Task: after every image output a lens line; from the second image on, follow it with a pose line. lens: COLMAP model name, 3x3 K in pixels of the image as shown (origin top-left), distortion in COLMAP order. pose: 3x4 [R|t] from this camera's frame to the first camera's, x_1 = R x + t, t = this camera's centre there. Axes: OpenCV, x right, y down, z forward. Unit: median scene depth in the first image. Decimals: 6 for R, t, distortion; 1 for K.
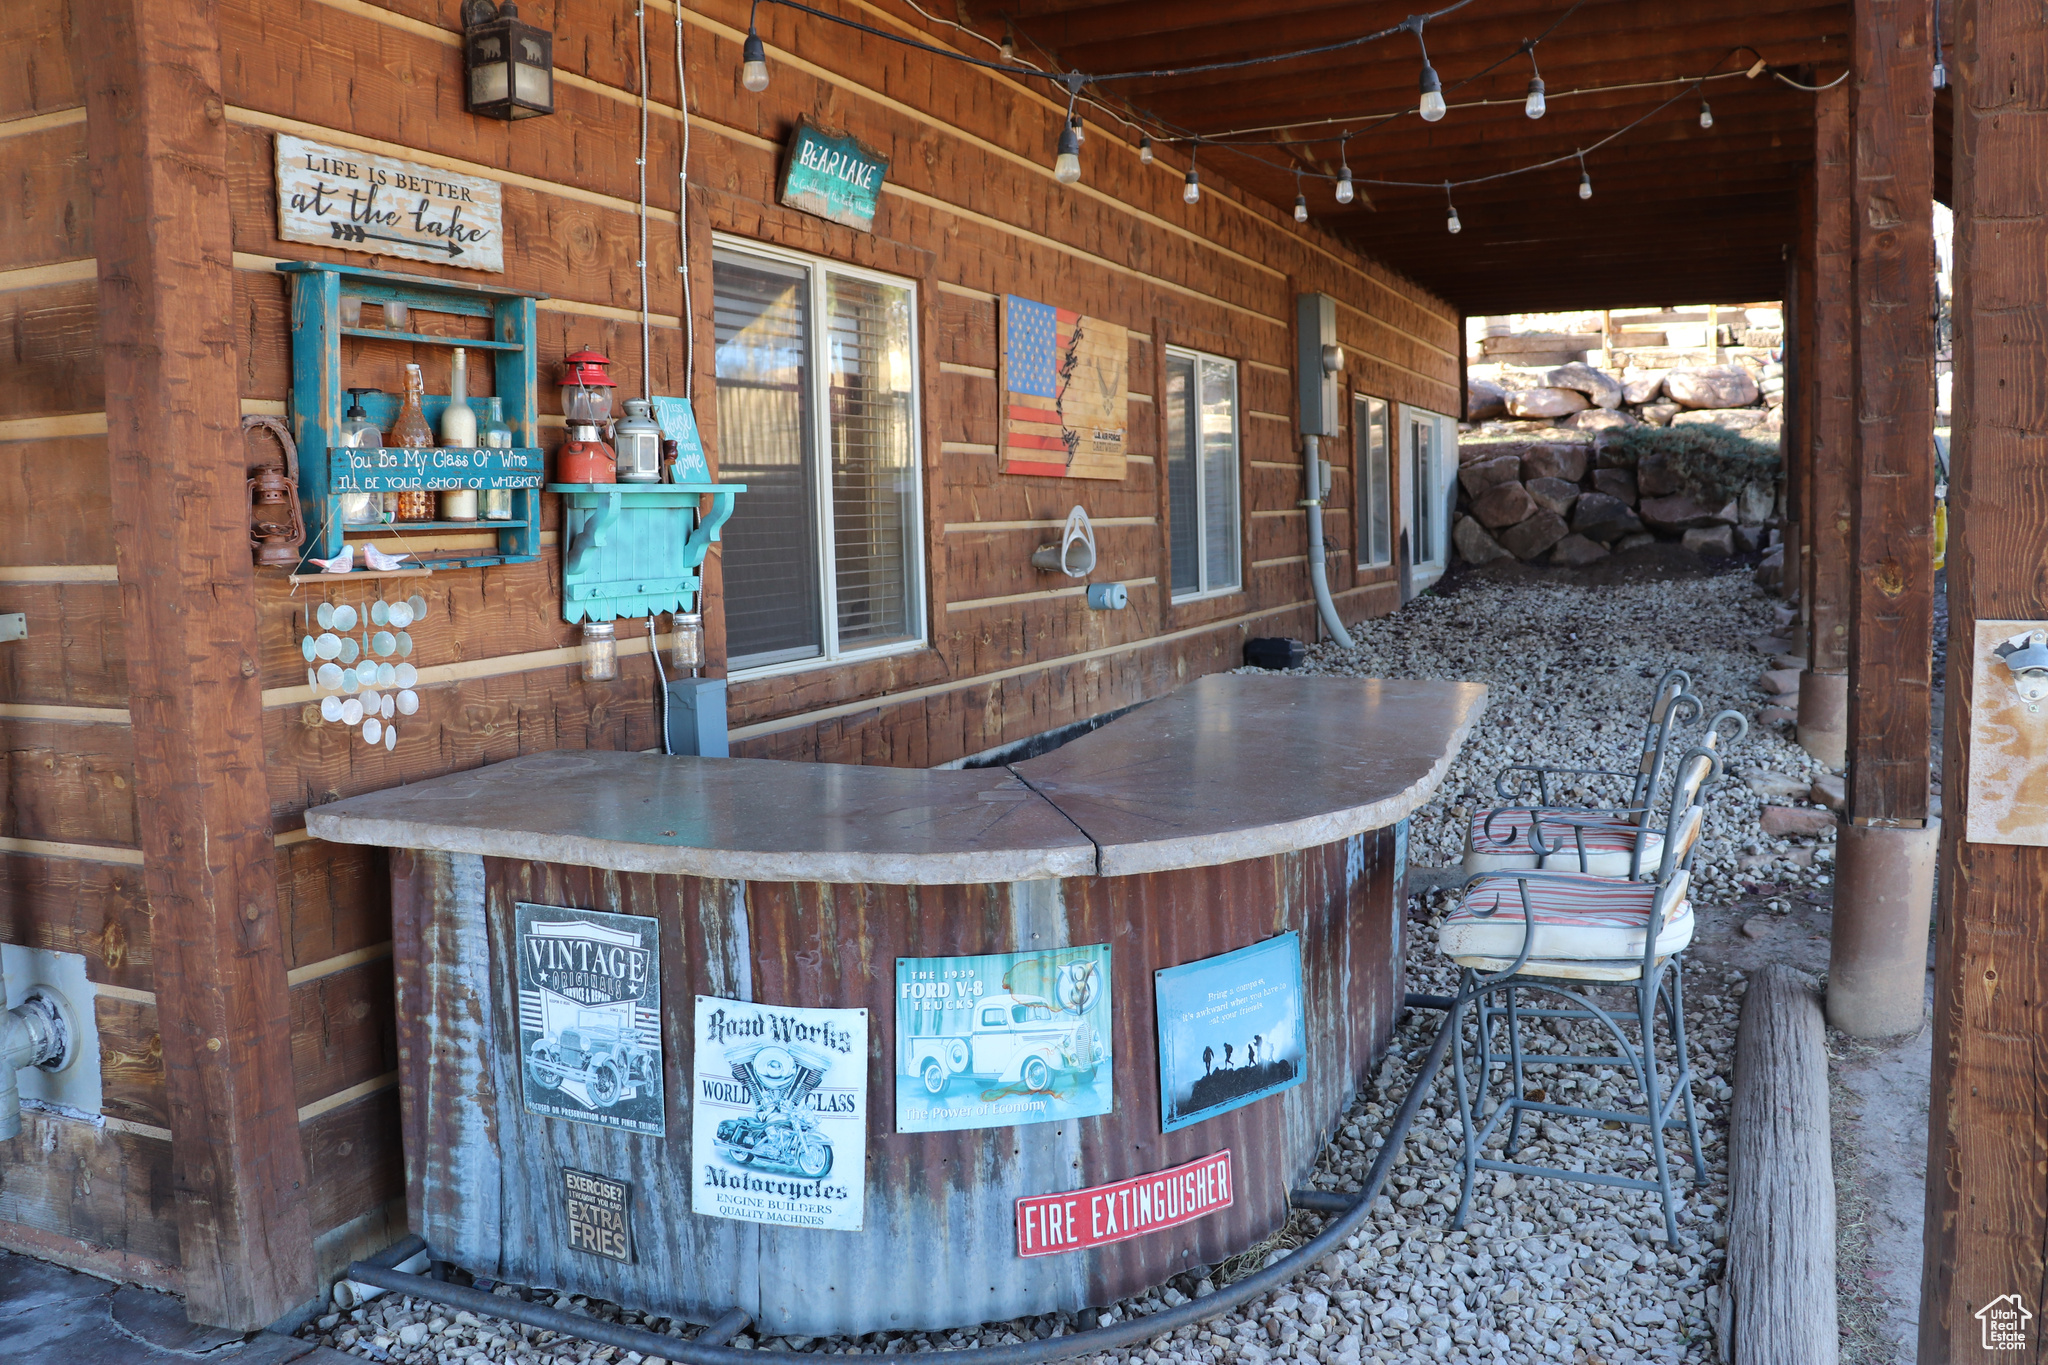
lens RADIAL K [[1686.8, 0, 1032.9], [0, 1686.8, 683.3], [0, 0, 1]] dist [-0.169624, 0.155771]
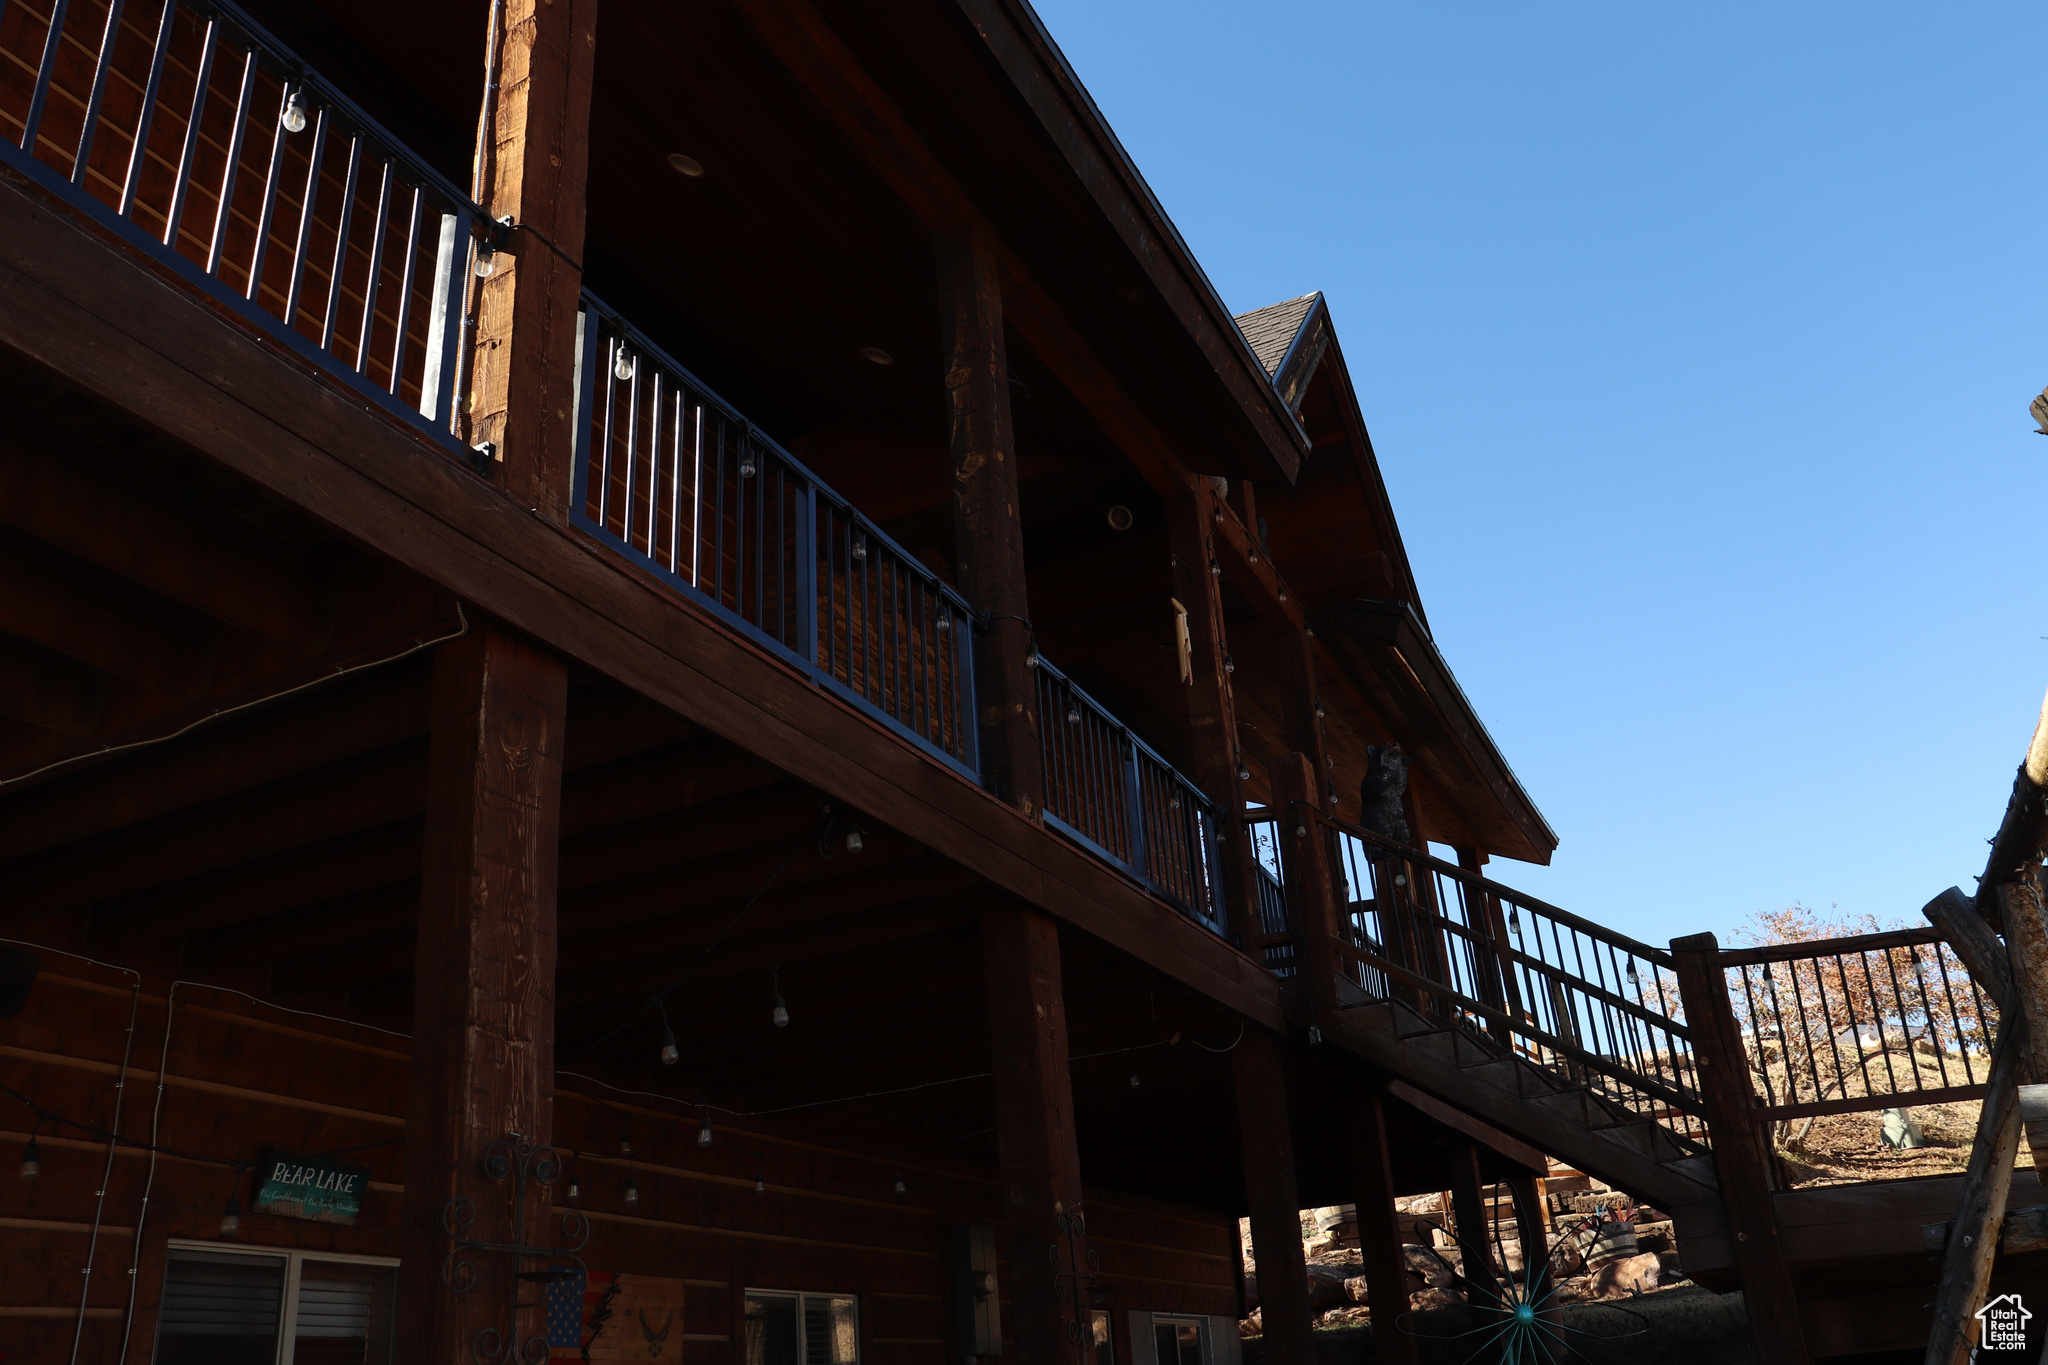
lens RADIAL K [[1686.8, 0, 1032.9], [0, 1686.8, 683.3], [0, 0, 1]] dist [-0.169624, 0.155771]
pose [[0.998662, -0.051032, -0.008411, 0.721587], [0.040138, 0.867260, -0.496235, 0.019770], [0.032618, 0.495234, 0.868147, -0.453400]]
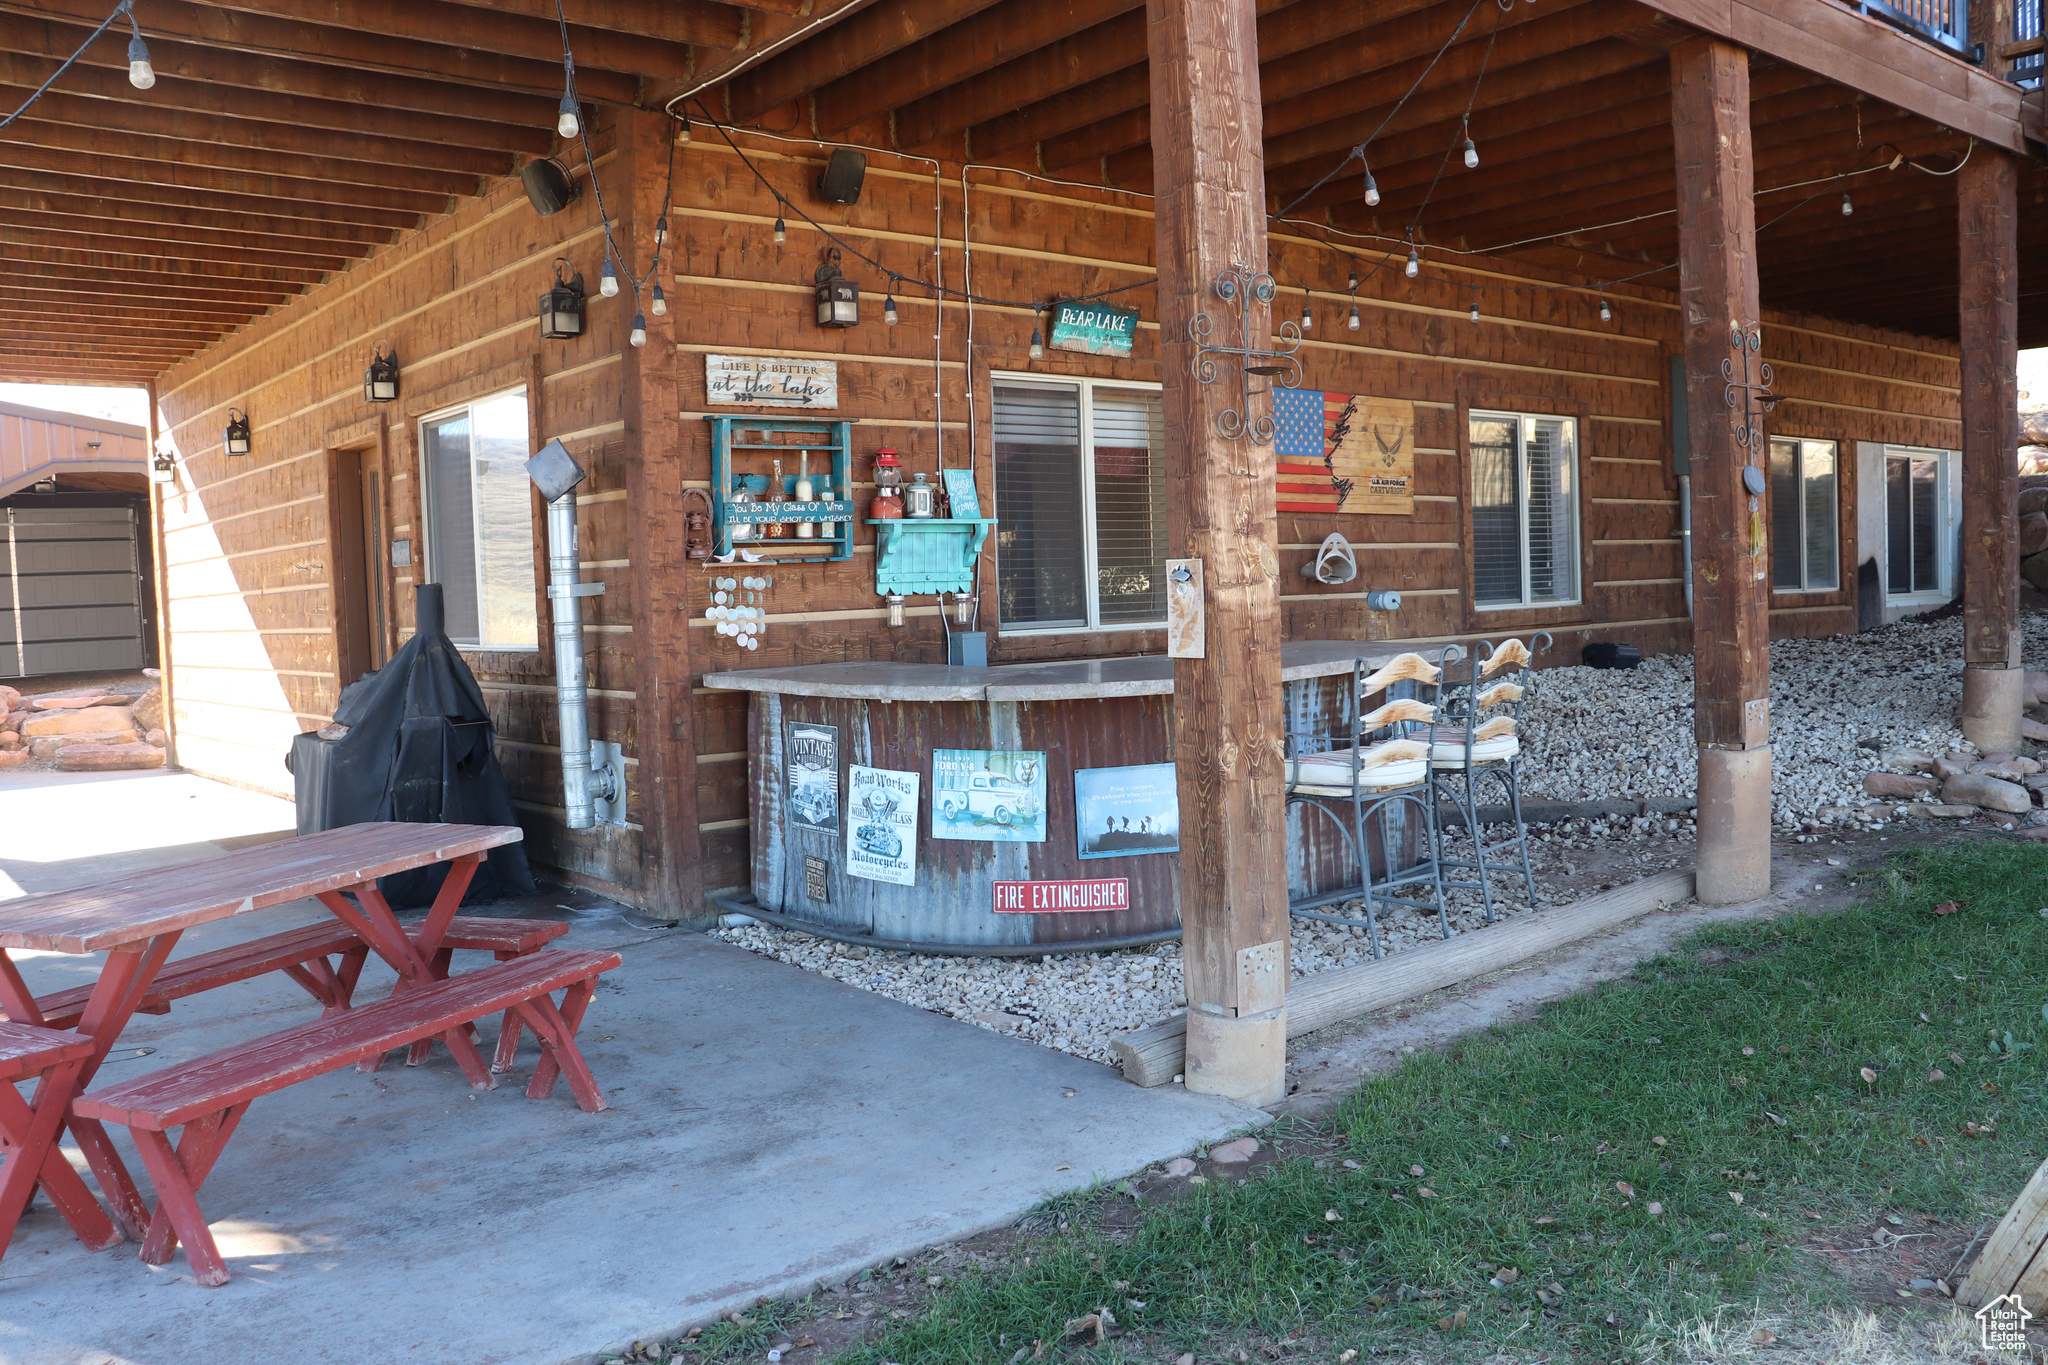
lens RADIAL K [[1686.8, 0, 1032.9], [0, 1686.8, 683.3], [0, 0, 1]] dist [-0.169624, 0.155771]
pose [[0.894304, 0.024135, -0.446809, 0.830317], [-0.036293, 0.999167, -0.018669, 0.105407], [0.445987, 0.032912, 0.894434, -0.684229]]
